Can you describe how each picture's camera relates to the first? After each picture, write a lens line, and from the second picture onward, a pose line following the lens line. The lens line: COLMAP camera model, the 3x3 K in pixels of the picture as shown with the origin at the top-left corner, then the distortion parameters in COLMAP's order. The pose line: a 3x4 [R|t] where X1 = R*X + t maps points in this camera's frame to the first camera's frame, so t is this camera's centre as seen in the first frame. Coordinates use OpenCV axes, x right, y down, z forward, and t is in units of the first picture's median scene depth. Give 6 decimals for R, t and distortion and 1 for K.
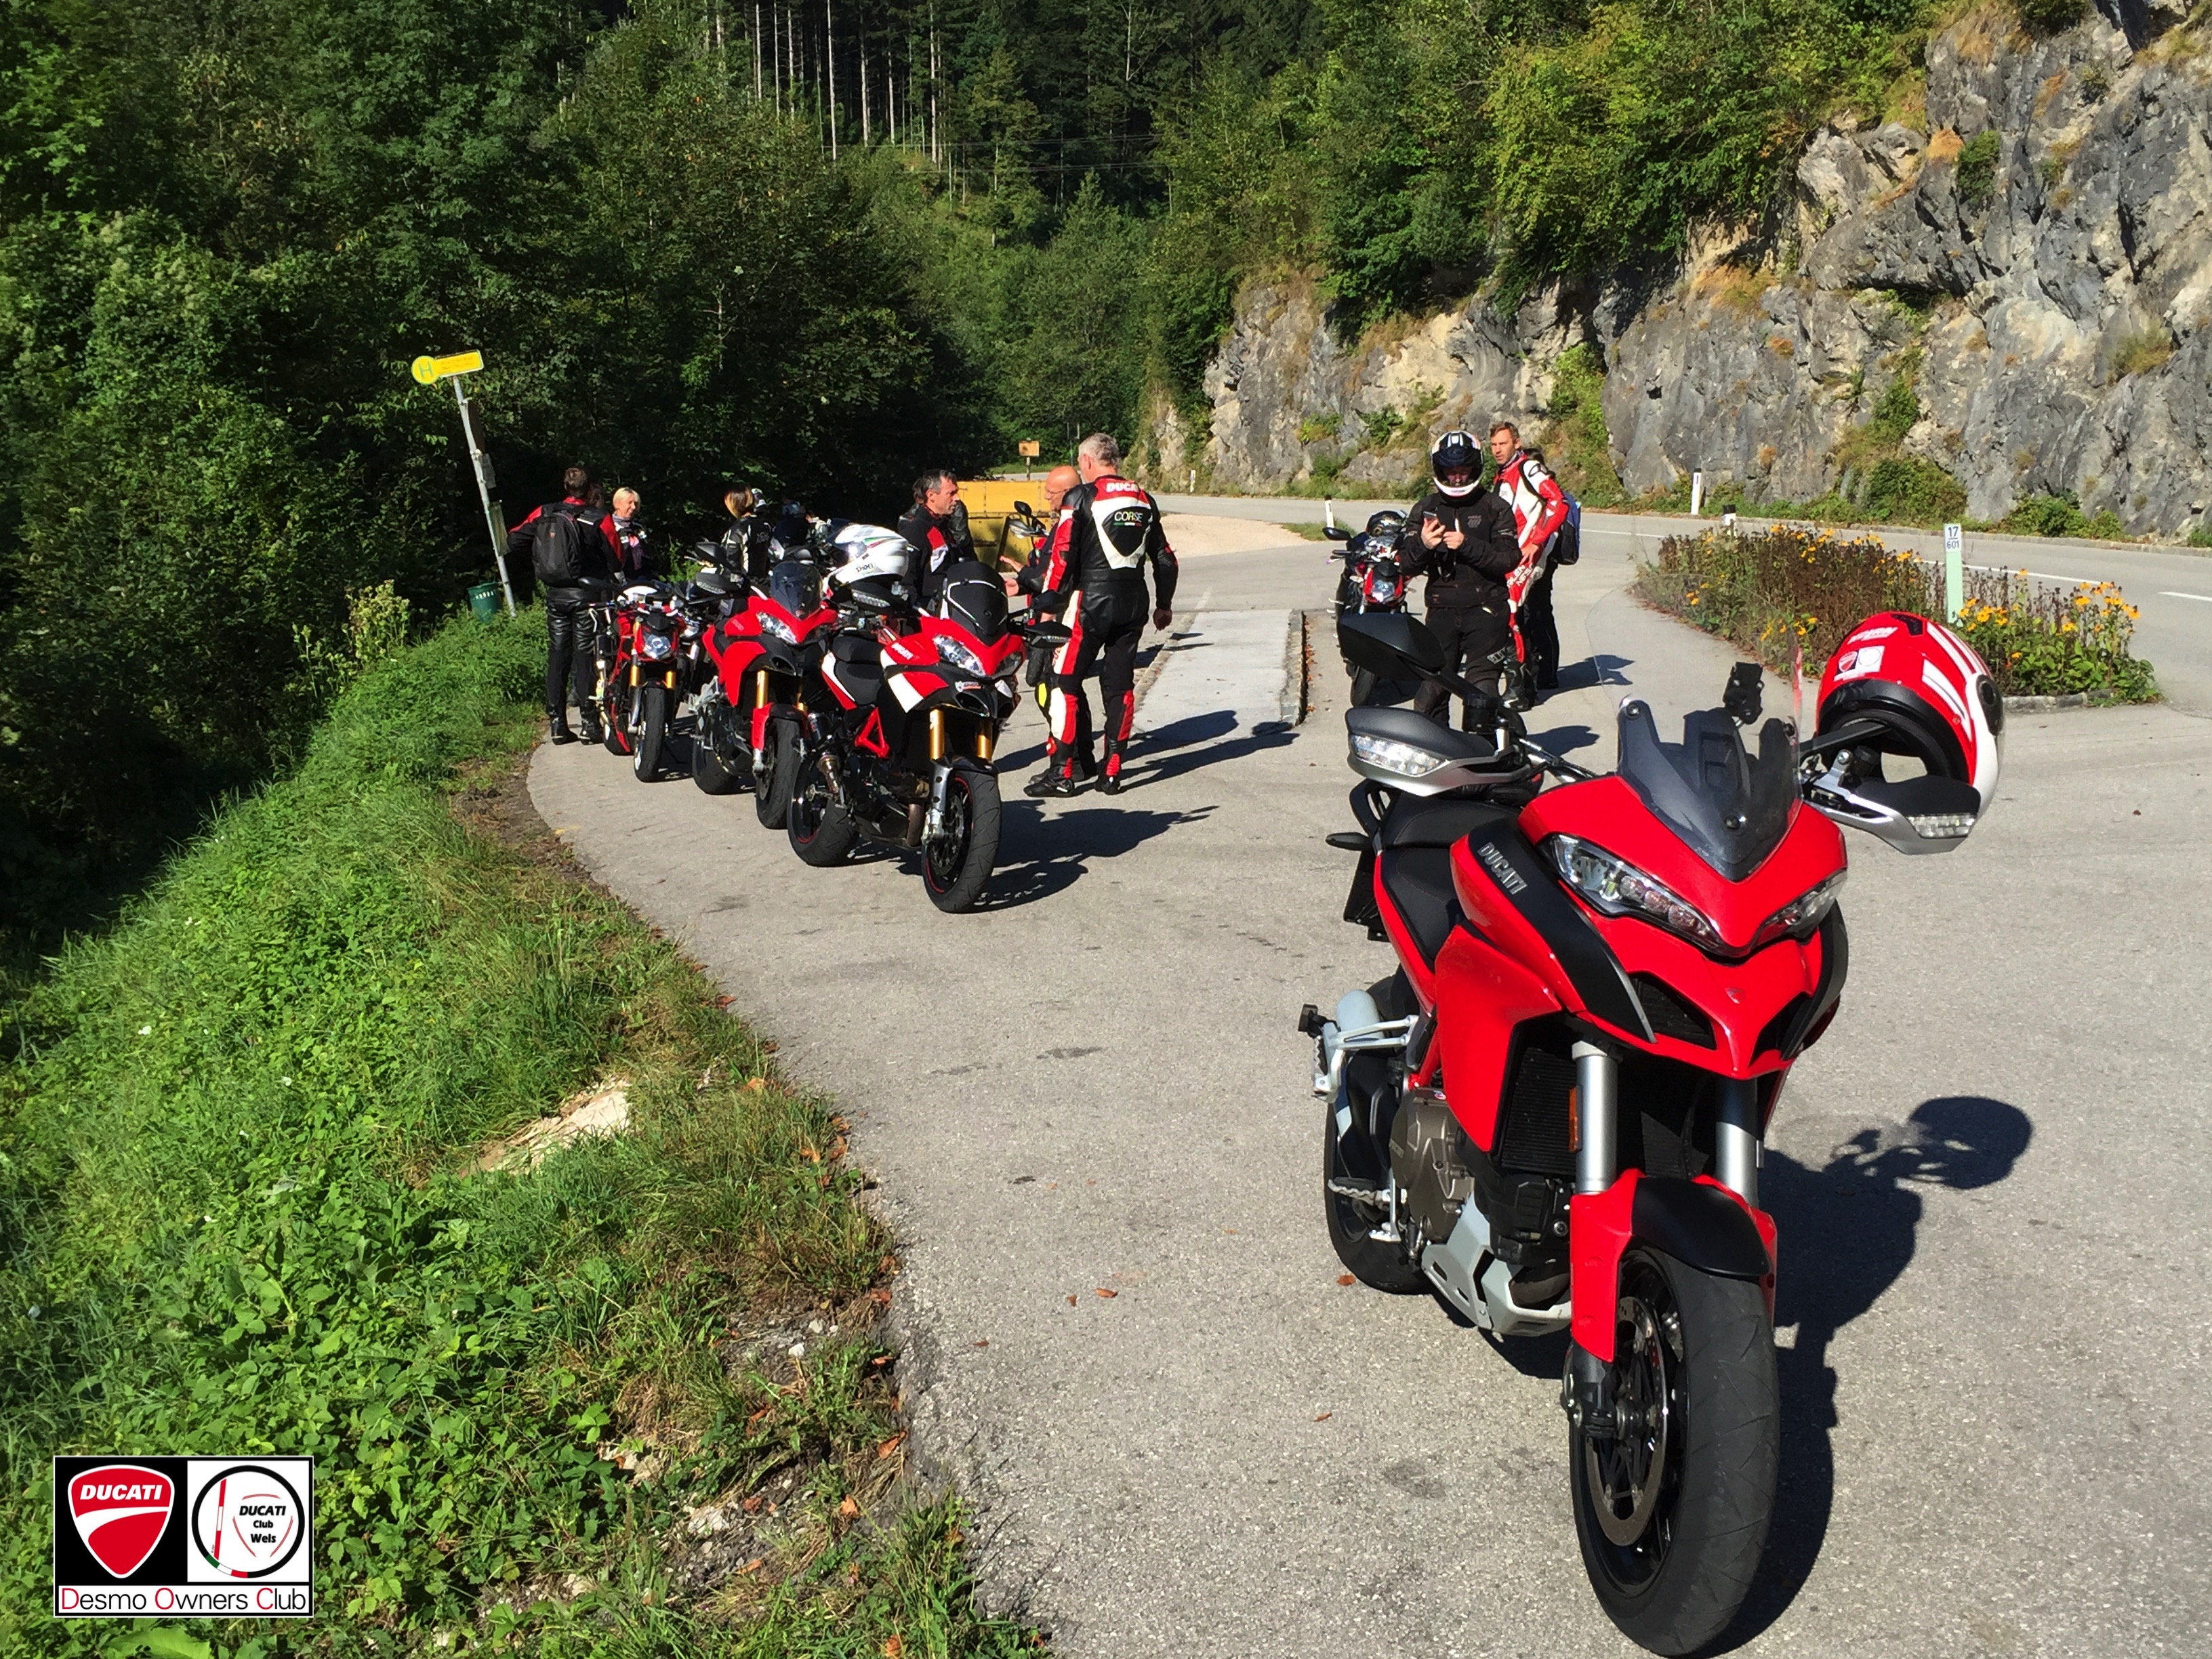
lens RADIAL K [[2475.7, 0, 1104.9], [0, 2475.7, 832.6], [0, 0, 1]] dist [0.021130, 0.000000]
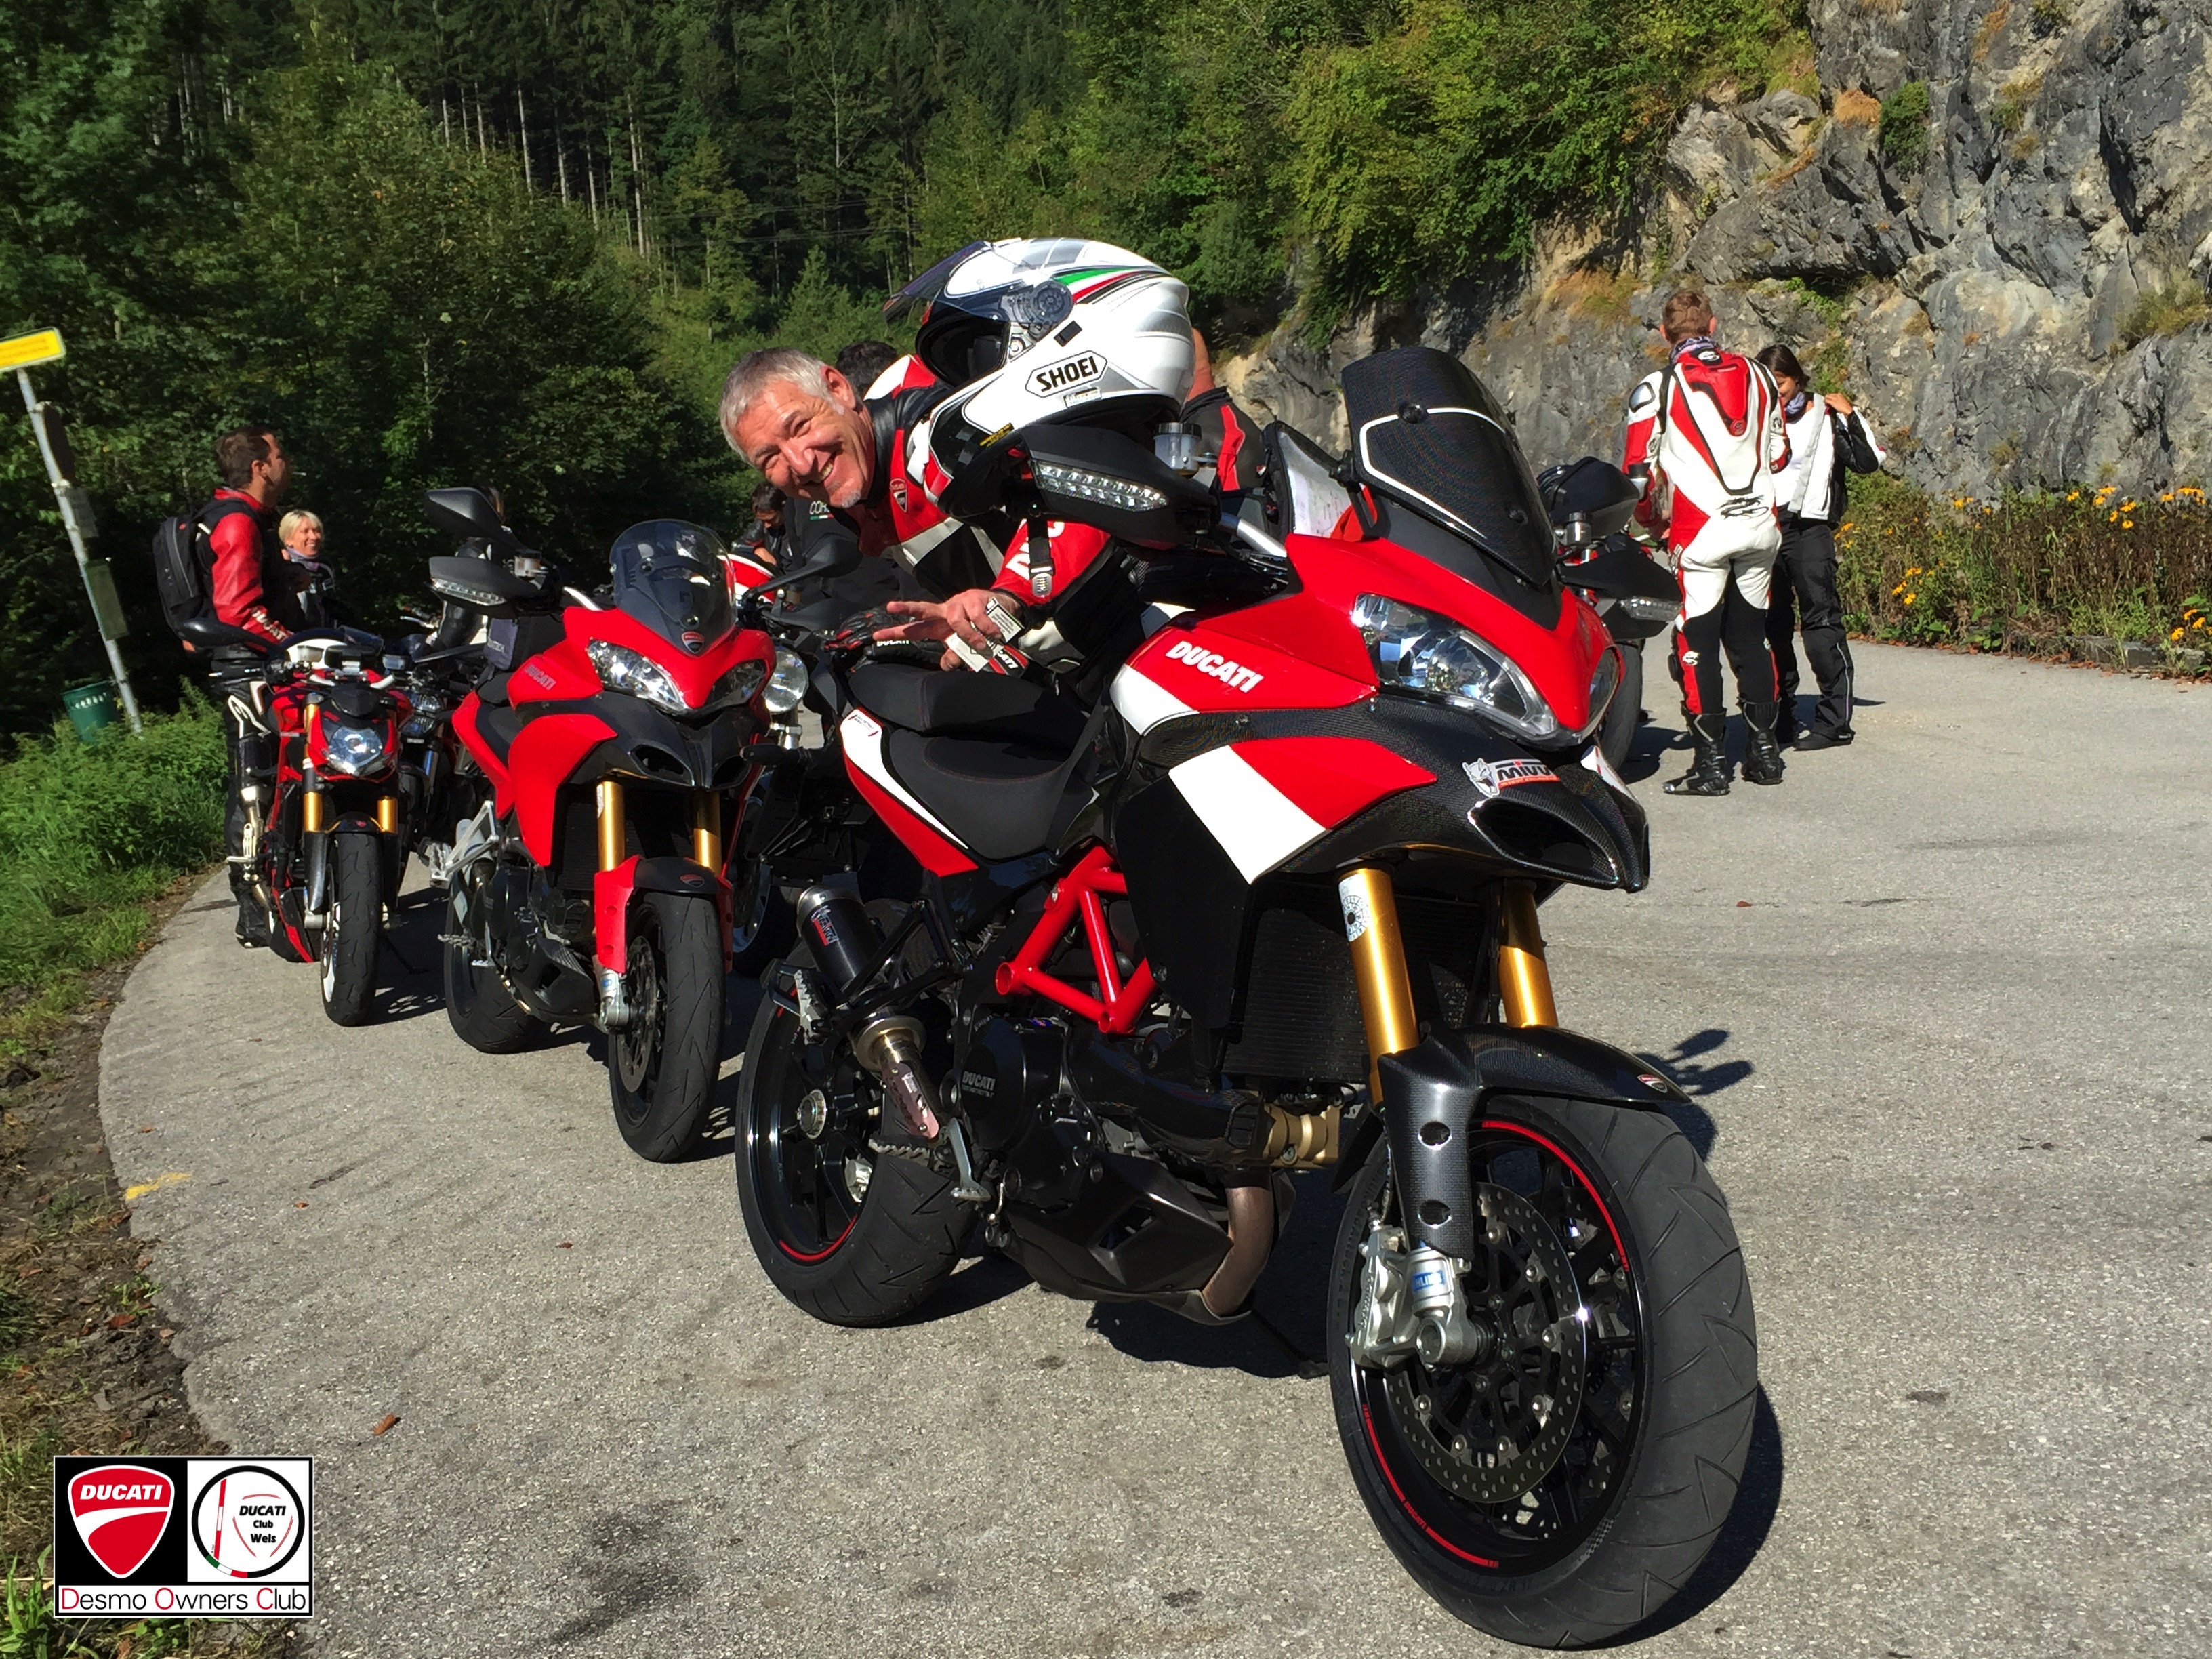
lens RADIAL K [[2475.7, 0, 1110.8], [0, 2475.7, 824.6], [0, 0, 1]] dist [0.021130, 0.000000]
pose [[0.992090, -0.064874, 0.107466, -0.034060], [0.069278, 0.996882, -0.037766, -0.012412], [-0.104681, 0.044912, 0.993491, 0.196948]]
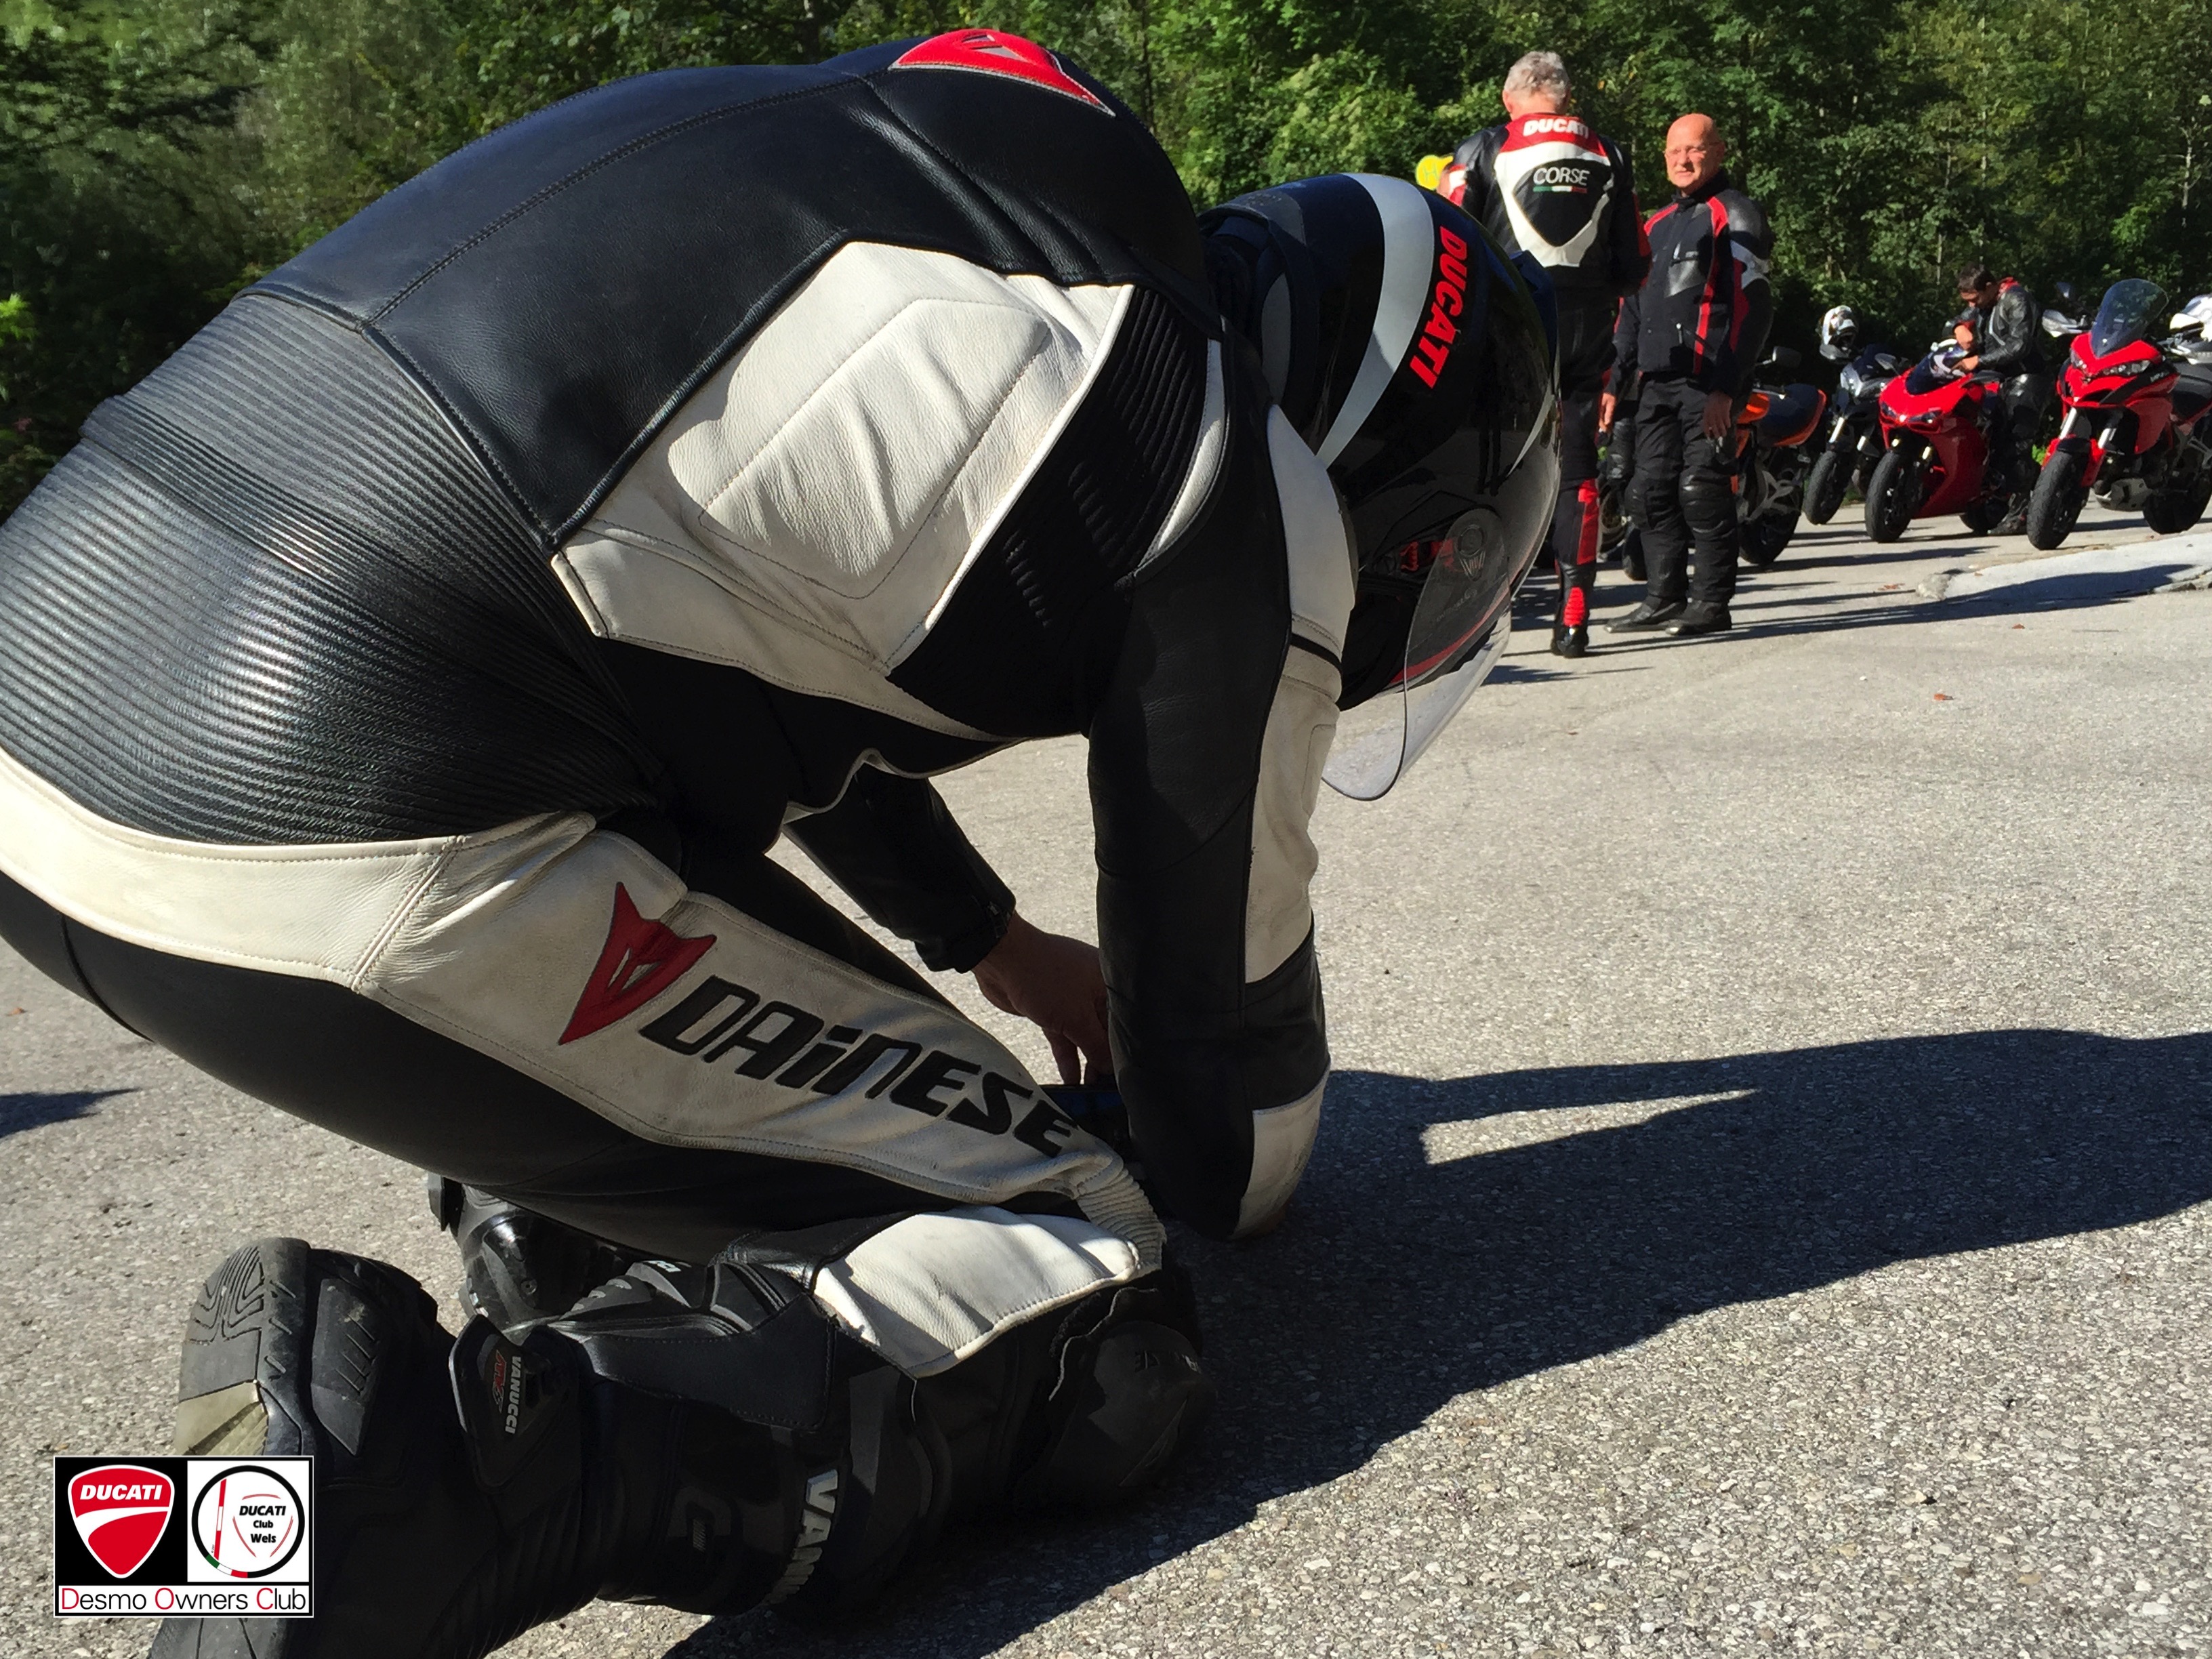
lens RADIAL K [[2475.7, 0, 1109.4], [0, 2475.7, 826.0], [0, 0, 1]] dist [0.021130, 0.000000]
pose [[0.796278, 0.088599, -0.598407, 0.099175], [-0.075845, 0.996033, 0.046546, 0.002424], [0.600157, 0.008323, 0.799839, 0.157613]]
